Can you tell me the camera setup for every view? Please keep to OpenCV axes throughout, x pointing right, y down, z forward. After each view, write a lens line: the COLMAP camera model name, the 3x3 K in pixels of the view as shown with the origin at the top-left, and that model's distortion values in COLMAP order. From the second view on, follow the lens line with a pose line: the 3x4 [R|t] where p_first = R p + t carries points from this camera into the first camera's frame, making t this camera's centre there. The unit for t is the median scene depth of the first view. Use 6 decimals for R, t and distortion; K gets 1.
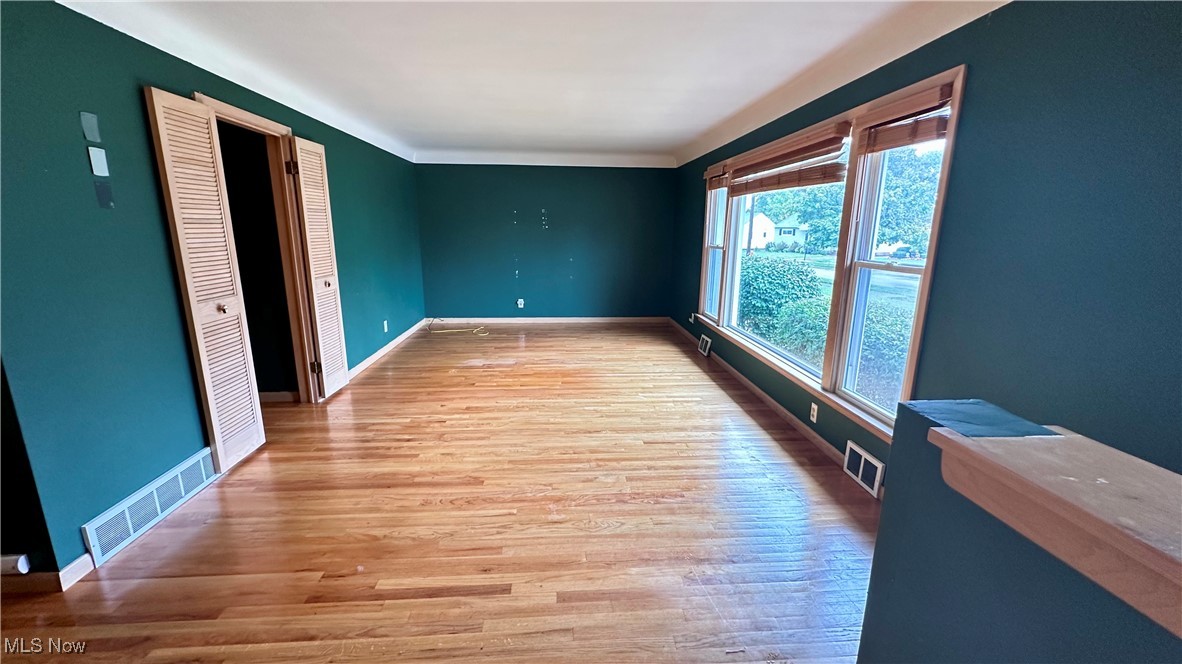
lens RADIAL K [[469.4, 0, 588.9], [0, 469.4, 331.0], [0, 0, 1]] dist [-0.004327, 0.000339]
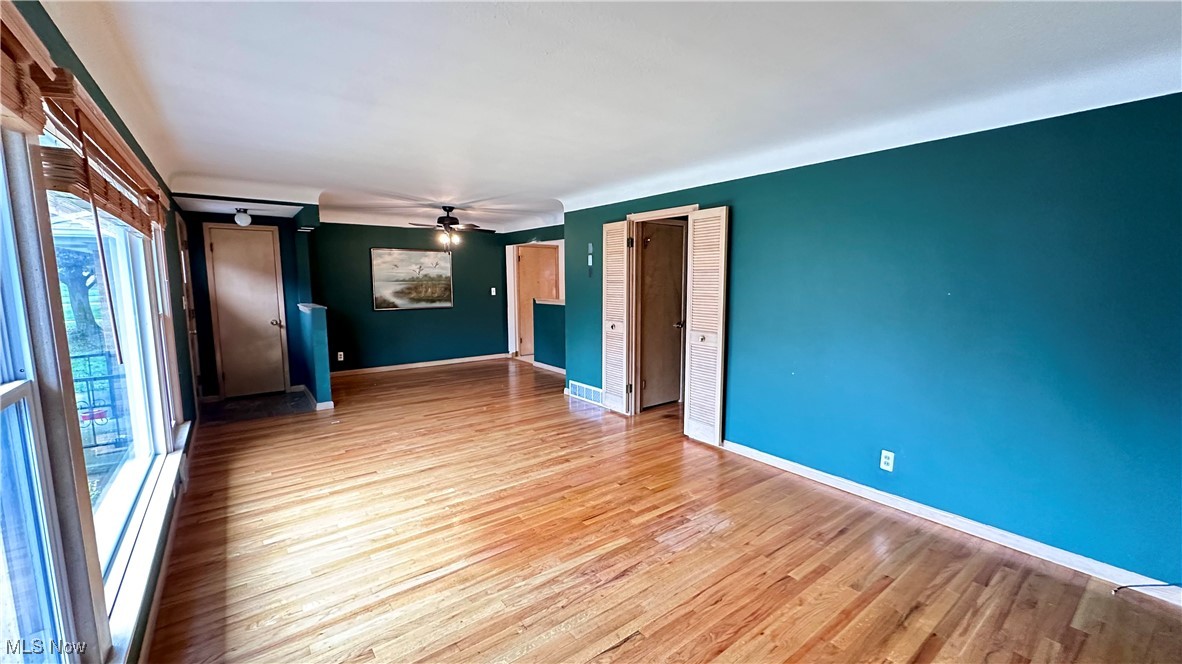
lens RADIAL K [[469.4, 0, 588.8], [0, 469.4, 335.5], [0, 0, 1]] dist [-0.004327, 0.000339]
pose [[-0.835582, 0.060831, -0.545988, 0.257383], [-0.123349, 0.947700, 0.294362, -0.423572], [0.535339, 0.313310, -0.784378, 1.849605]]
